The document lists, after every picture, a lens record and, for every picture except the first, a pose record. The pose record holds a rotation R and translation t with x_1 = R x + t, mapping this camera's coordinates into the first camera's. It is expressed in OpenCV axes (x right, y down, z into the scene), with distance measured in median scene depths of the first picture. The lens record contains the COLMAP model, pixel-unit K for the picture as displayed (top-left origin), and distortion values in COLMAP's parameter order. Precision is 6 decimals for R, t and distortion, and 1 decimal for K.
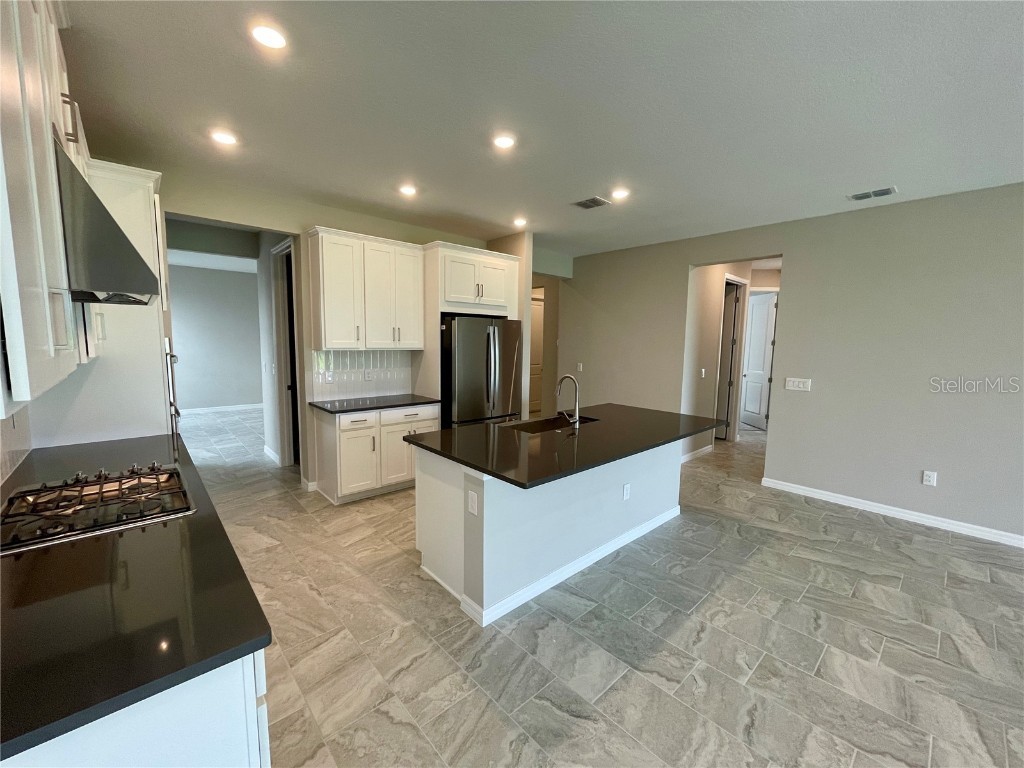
lens RADIAL K [[414.2, 0, 514.3], [0, 414.2, 383.8], [0, 0, 1]] dist [-0.000255, 0.000087]
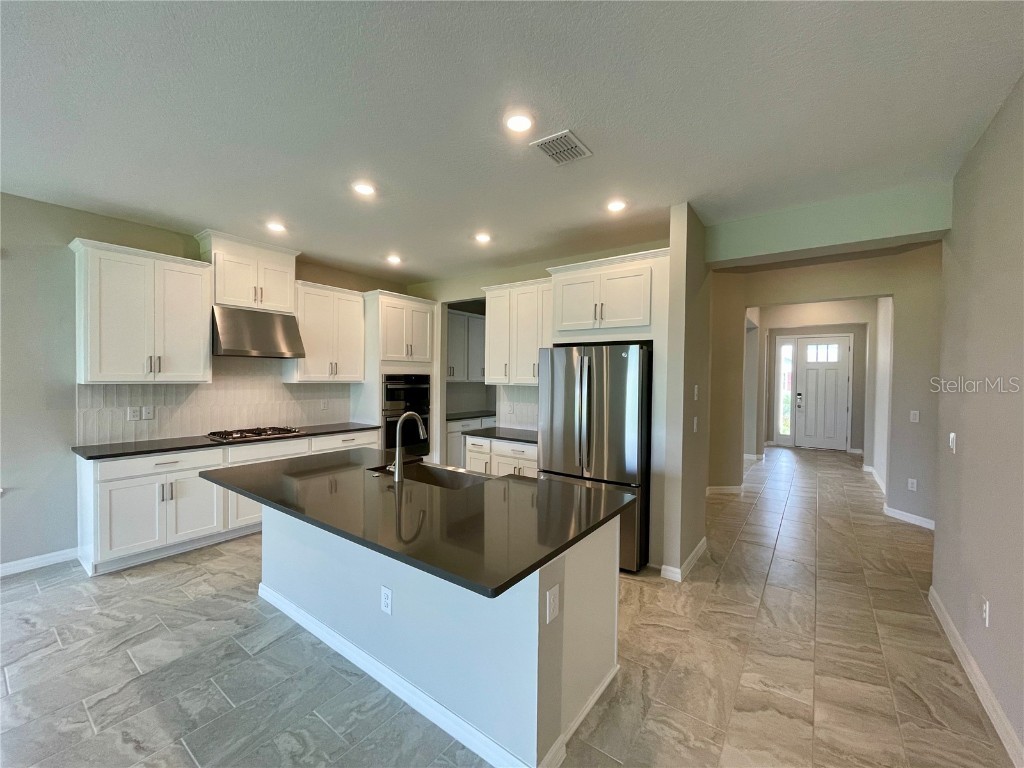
lens RADIAL K [[414.2, 0, 514.5], [0, 414.2, 385.0], [0, 0, 1]] dist [-0.000255, 0.000087]
pose [[0.196949, 0.006908, -0.980389, 1.327926], [-0.114242, 0.993325, -0.015950, -0.119283], [0.973735, 0.115143, 0.196424, 1.453829]]
